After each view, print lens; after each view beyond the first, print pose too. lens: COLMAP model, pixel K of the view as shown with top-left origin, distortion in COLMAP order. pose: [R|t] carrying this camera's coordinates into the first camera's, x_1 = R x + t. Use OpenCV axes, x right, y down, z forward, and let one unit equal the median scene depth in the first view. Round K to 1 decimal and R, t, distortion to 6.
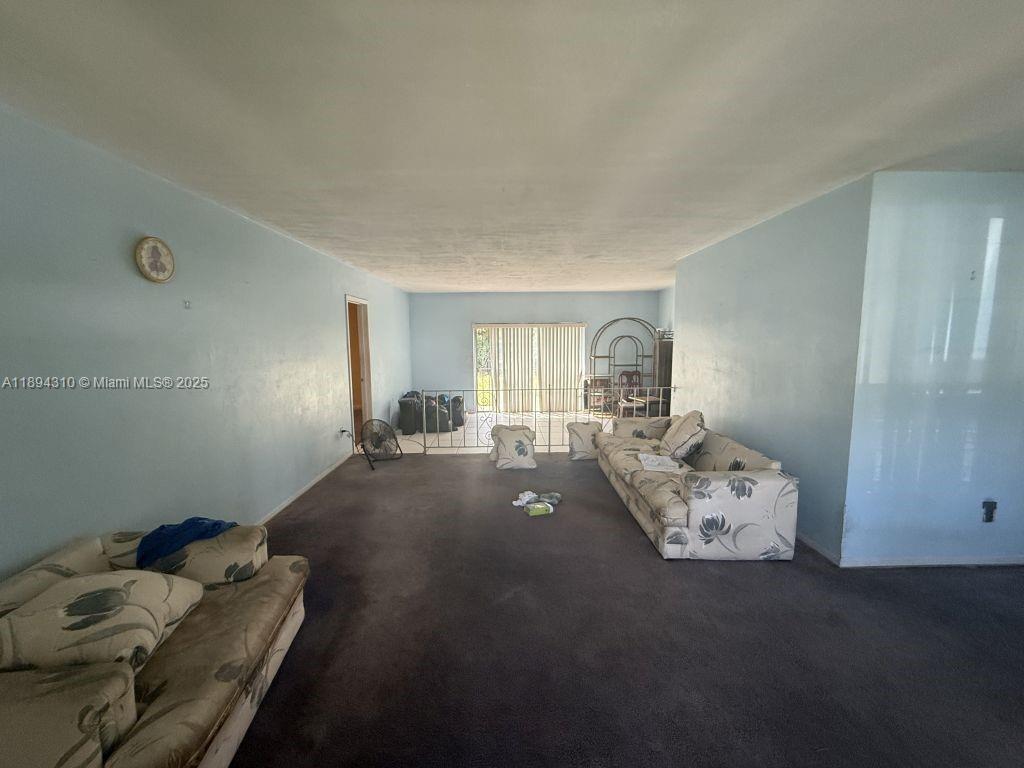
lens RADIAL K [[404.2, 0, 513.6], [0, 404.2, 382.7], [0, 0, 1]] dist [0.001308, 0.000163]
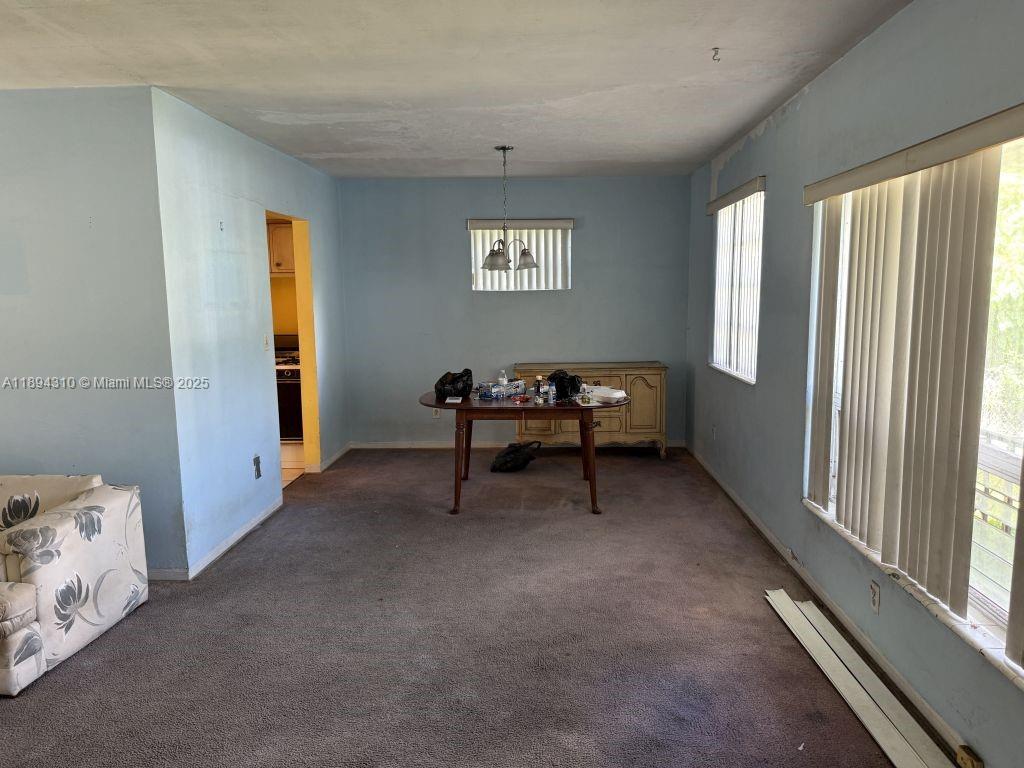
lens RADIAL K [[713.7, 0, 510.9], [0, 713.7, 384.0], [0, 0, 1]] dist [0.048800, -0.056948]
pose [[0.067005, -0.121395, 0.990340, -0.503712], [0.123103, 0.985993, 0.112533, -0.006009], [-0.990129, 0.114374, 0.081011, 0.213599]]
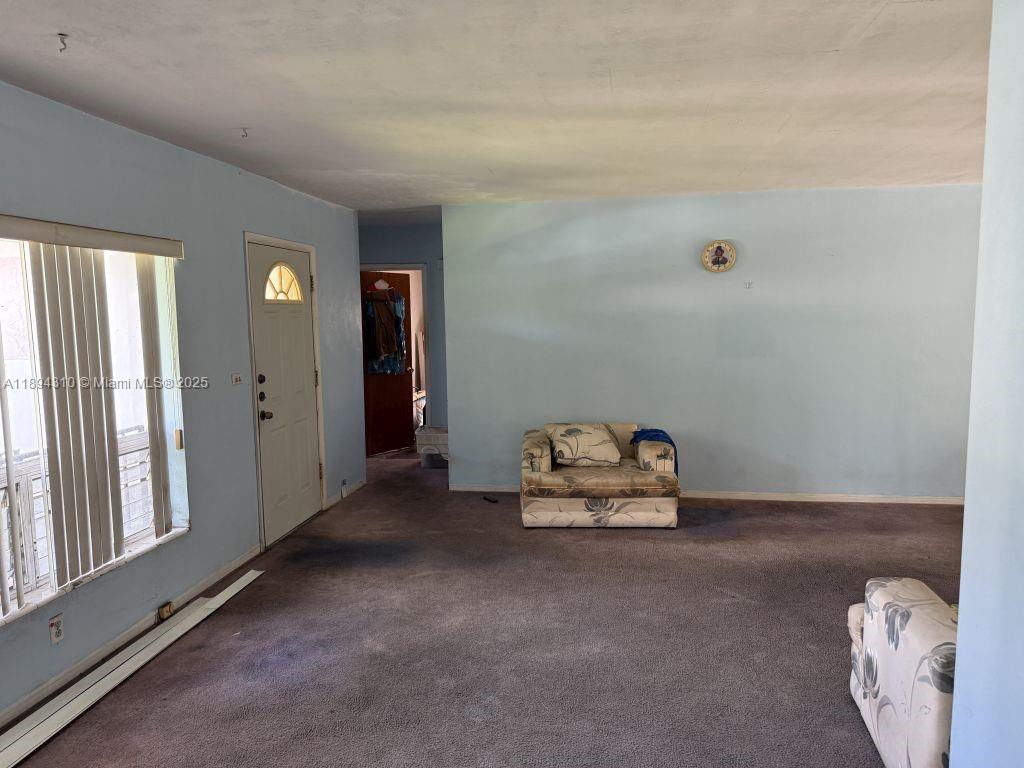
lens RADIAL K [[713.7, 0, 513.4], [0, 713.7, 384.4], [0, 0, 1]] dist [0.048800, -0.056948]
pose [[-0.162307, 0.114319, -0.980096, 1.479305], [-0.094817, 0.986863, 0.130810, -0.107885], [0.982174, 0.114161, -0.149336, 0.630640]]
